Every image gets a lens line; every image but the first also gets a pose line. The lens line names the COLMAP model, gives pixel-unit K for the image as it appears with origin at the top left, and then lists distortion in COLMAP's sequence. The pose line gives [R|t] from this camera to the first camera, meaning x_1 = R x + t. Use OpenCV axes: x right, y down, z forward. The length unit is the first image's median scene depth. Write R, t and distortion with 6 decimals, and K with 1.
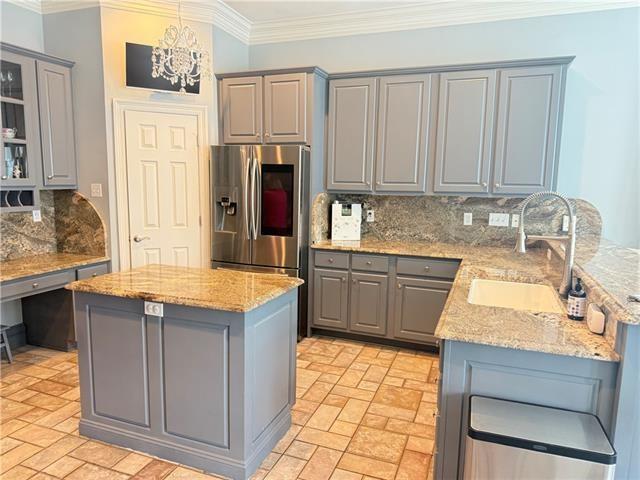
lens RADIAL K [[455.6, 0, 320.0], [0, 455.6, 240.0], [0, 0, 1]] dist [0.025908, -0.000664]
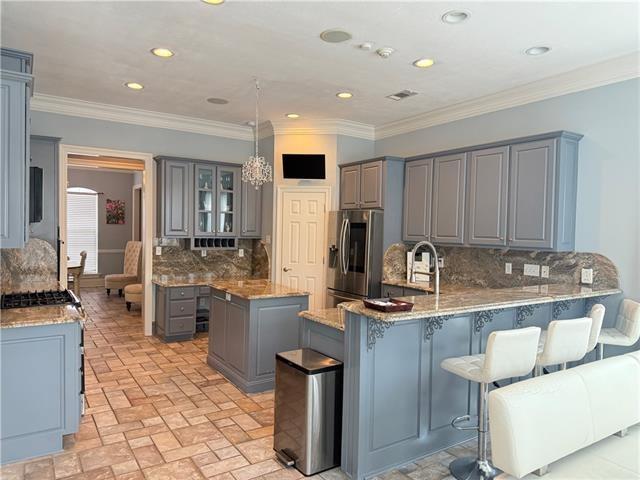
lens RADIAL K [[443.3, 0, 330.8], [0, 443.3, 237.9], [0, 0, 1]] dist [0.074775, -0.001527]
pose [[0.822610, 0.011820, -0.568483, 0.621030], [-0.084691, 0.991179, -0.101942, 0.032496], [0.562263, 0.132004, 0.816355, -0.198635]]
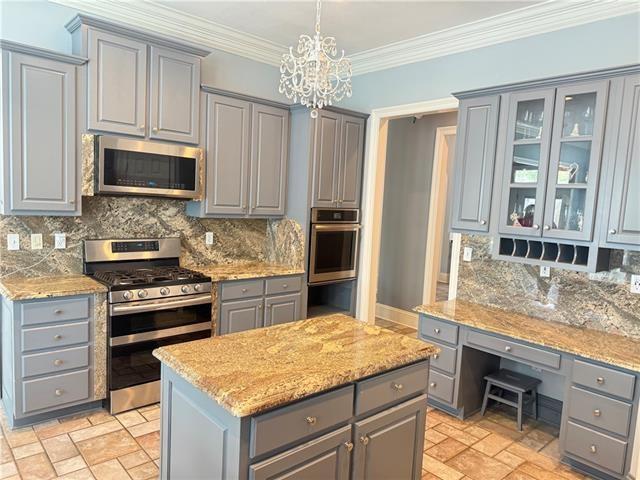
lens RADIAL K [[455.6, 0, 320.0], [0, 455.6, 240.0], [0, 0, 1]] dist [0.025908, -0.000664]
pose [[-0.458212, 0.038029, -0.888029, 0.257768], [-0.179502, 0.974540, 0.134354, -0.128623], [0.870529, 0.220966, -0.439720, 0.853284]]
